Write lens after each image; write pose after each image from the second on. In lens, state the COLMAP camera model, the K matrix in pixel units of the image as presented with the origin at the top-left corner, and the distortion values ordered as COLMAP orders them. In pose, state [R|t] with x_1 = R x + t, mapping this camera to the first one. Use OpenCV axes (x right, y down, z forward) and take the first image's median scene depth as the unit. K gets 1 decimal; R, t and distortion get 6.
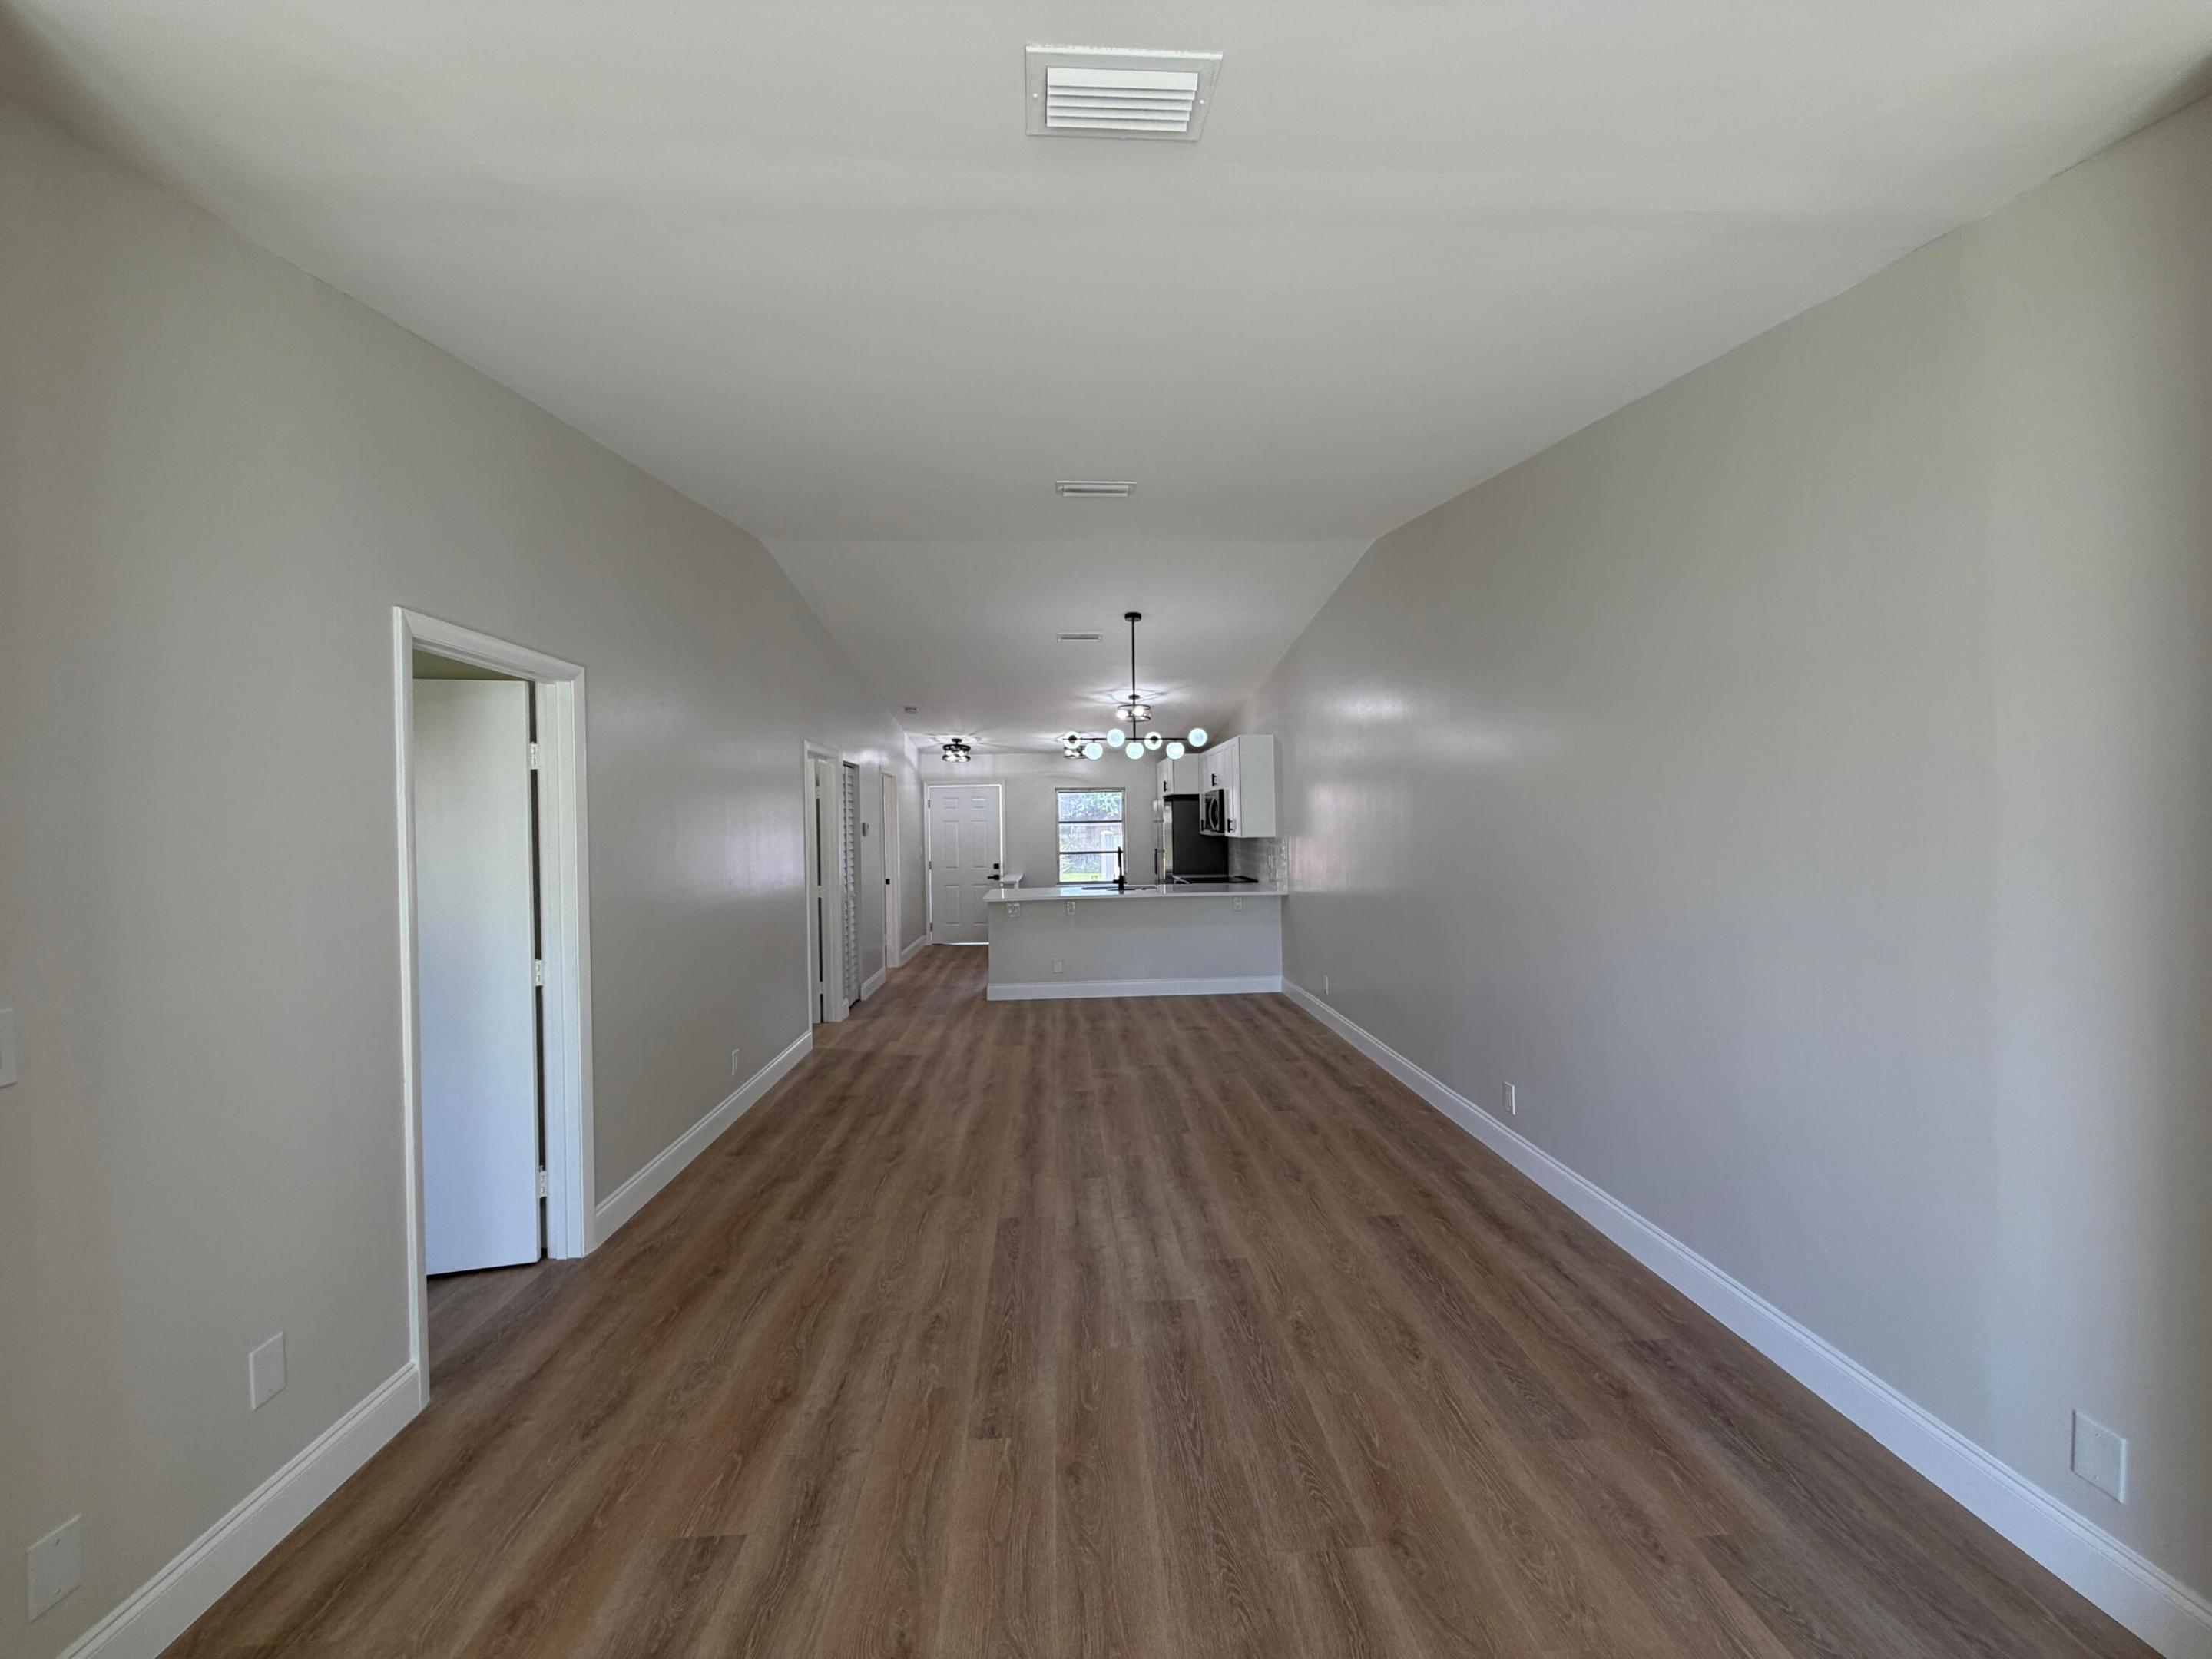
lens RADIAL K [[879.8, 0, 1104.9], [0, 879.8, 824.2], [0, 0, 1]] dist [0.000183, 0.000154]
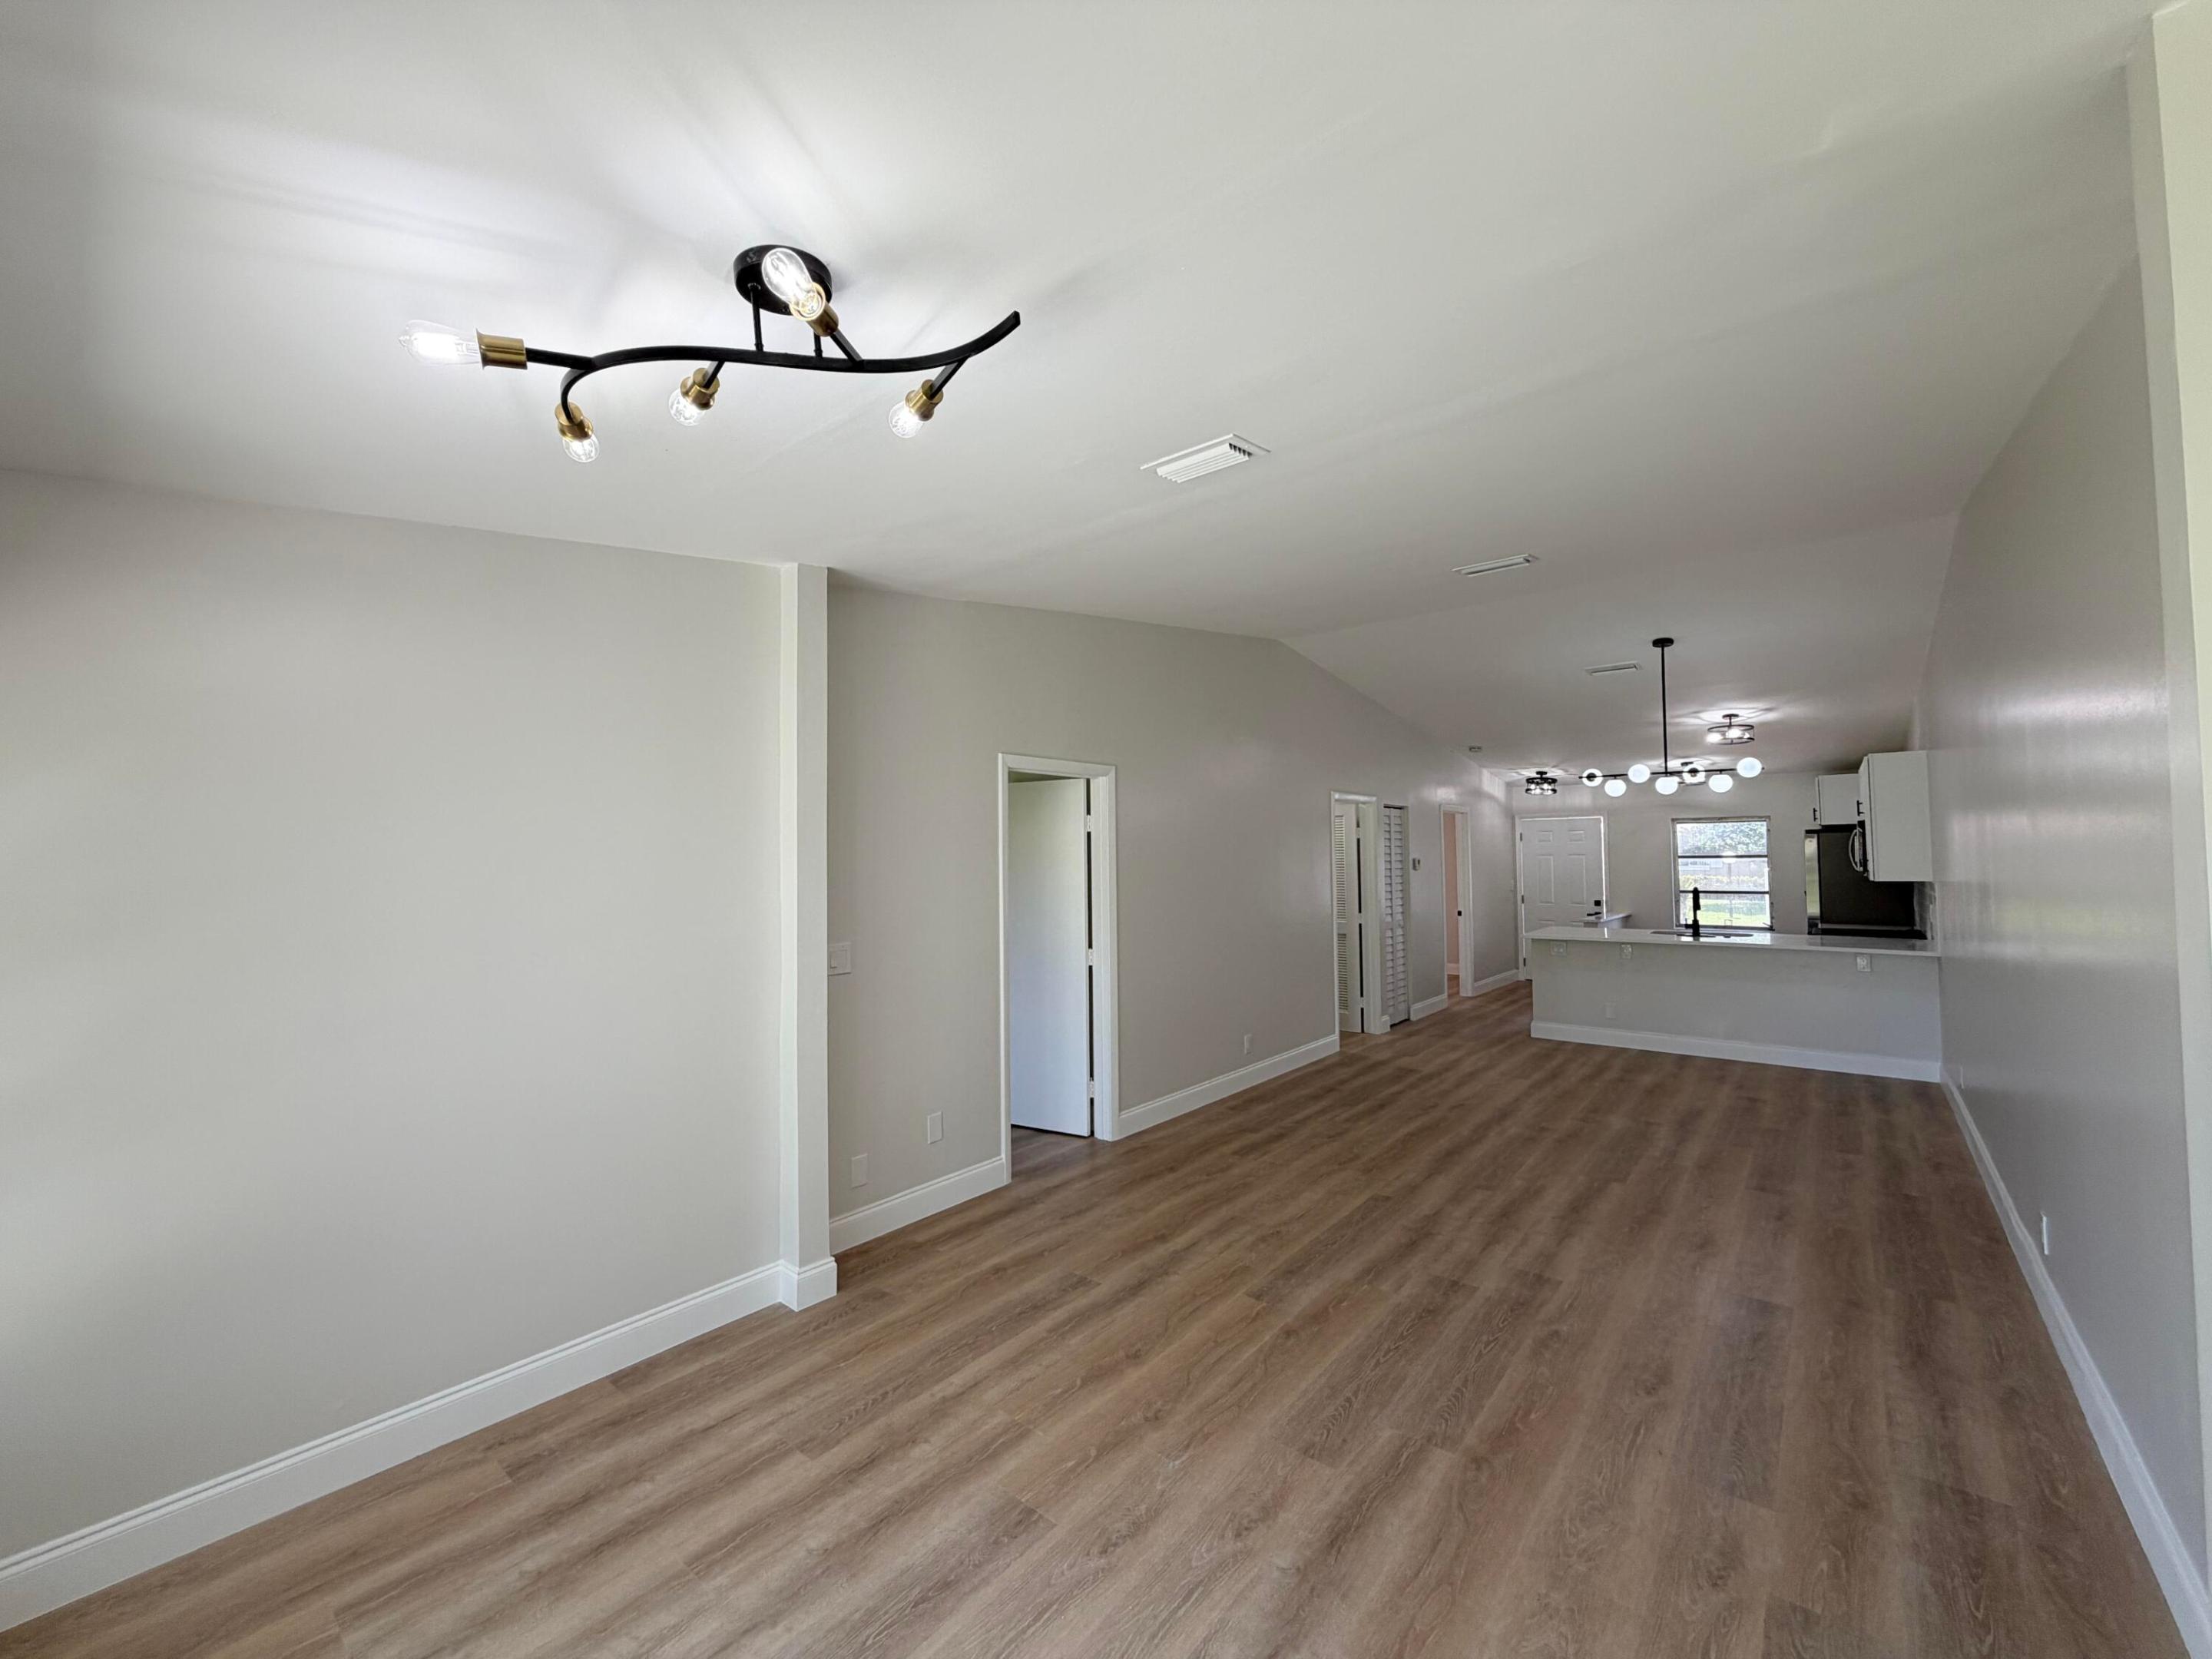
lens RADIAL K [[879.8, 0, 1108.8], [0, 879.8, 831.0], [0, 0, 1]] dist [0.000183, 0.000154]
pose [[0.736942, -0.011008, -0.675866, 0.387562], [-0.003671, 0.999787, -0.020287, -0.025070], [0.675946, 0.017432, 0.736745, -0.139963]]
